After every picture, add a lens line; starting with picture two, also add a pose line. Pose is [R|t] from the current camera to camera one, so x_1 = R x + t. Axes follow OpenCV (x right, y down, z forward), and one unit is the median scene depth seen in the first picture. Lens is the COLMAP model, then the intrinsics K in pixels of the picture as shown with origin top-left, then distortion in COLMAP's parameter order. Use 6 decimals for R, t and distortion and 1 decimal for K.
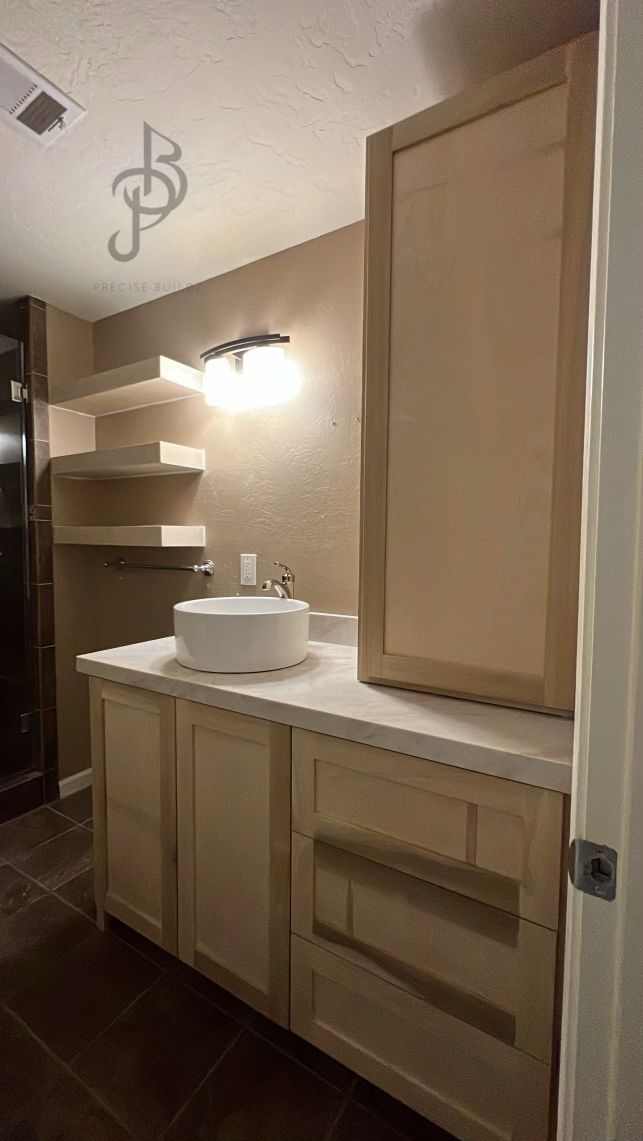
lens RADIAL K [[475.4, 0, 319.6], [0, 475.4, 571.1], [0, 0, 1]] dist [-0.000363, -0.000005]
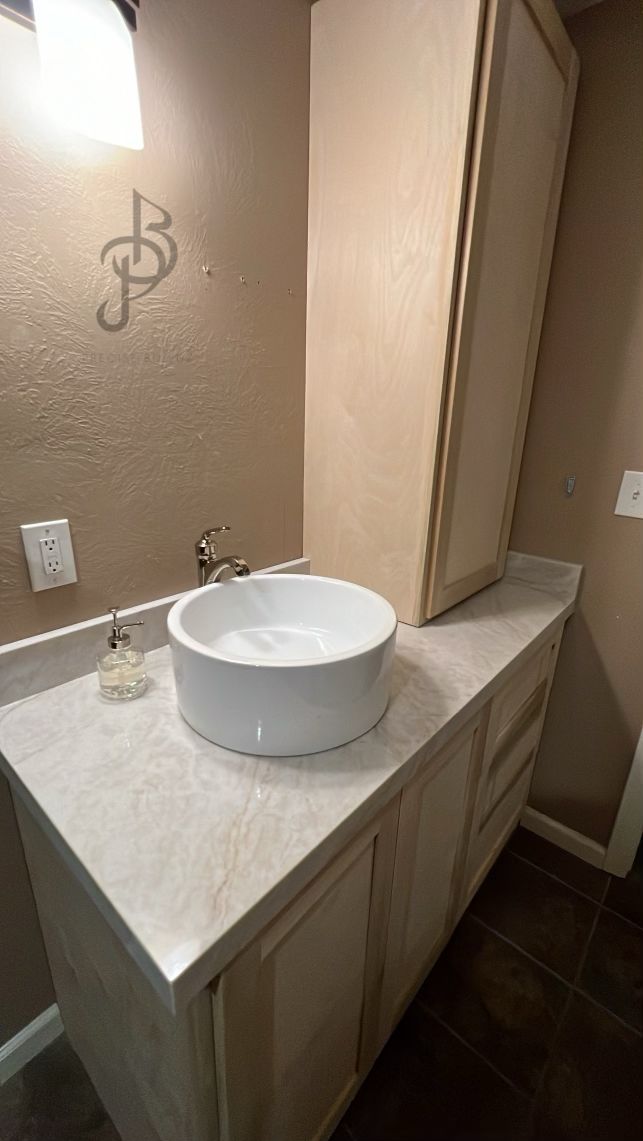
lens RADIAL K [[475.4, 0, 318.8], [0, 475.4, 568.4], [0, 0, 1]] dist [-0.000363, -0.000005]
pose [[0.182144, -0.304561, 0.934915, -0.603641], [0.038475, 0.952300, 0.302728, -0.134690], [-0.982519, -0.019170, 0.185174, 0.749351]]
